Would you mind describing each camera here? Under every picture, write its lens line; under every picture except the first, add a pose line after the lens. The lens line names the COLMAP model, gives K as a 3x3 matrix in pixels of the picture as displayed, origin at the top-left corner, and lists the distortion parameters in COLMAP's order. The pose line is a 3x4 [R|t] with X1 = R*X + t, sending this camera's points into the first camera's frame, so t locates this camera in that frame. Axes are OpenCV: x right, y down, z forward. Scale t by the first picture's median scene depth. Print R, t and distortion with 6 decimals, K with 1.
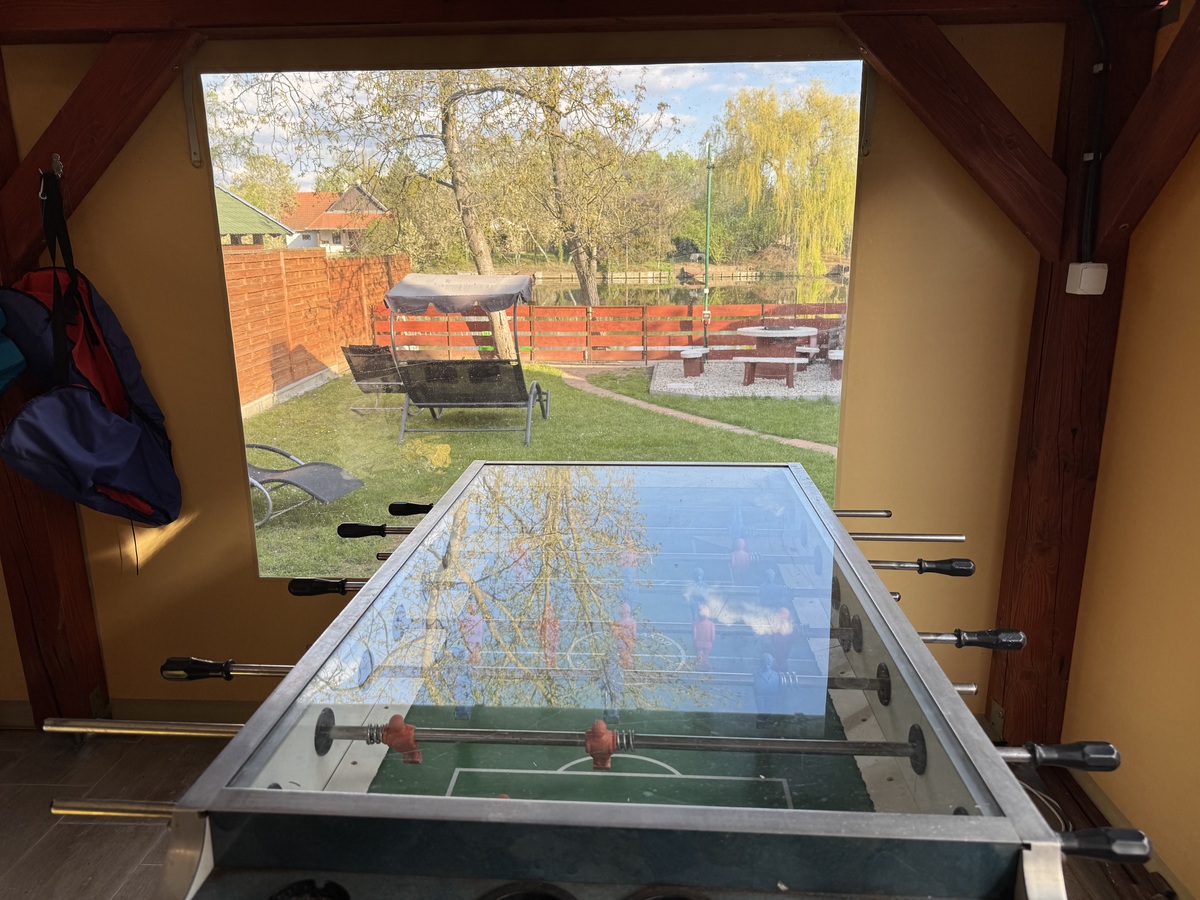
lens RADIAL K [[840.7, 0, 601.4], [0, 840.7, 465.6], [0, 0, 1]] dist [0.114452, -0.125273]
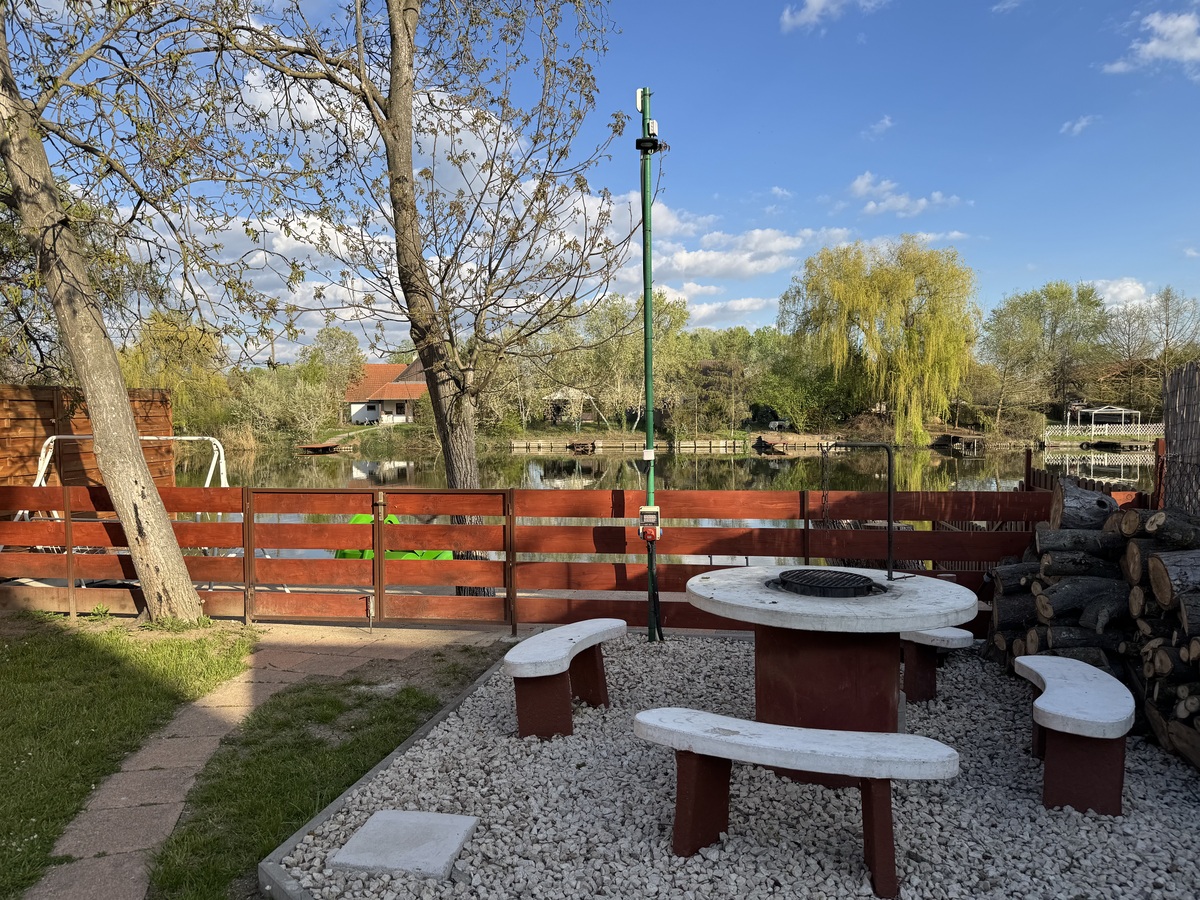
lens RADIAL K [[840.7, 0, 601.4], [0, 840.7, 465.6], [0, 0, 1]] dist [0.114452, -0.125273]
pose [[0.993808, 0.006025, -0.110949, 0.029544], [-0.027880, 0.980106, -0.196506, -0.025841], [0.107557, 0.198383, 0.974205, 0.128793]]
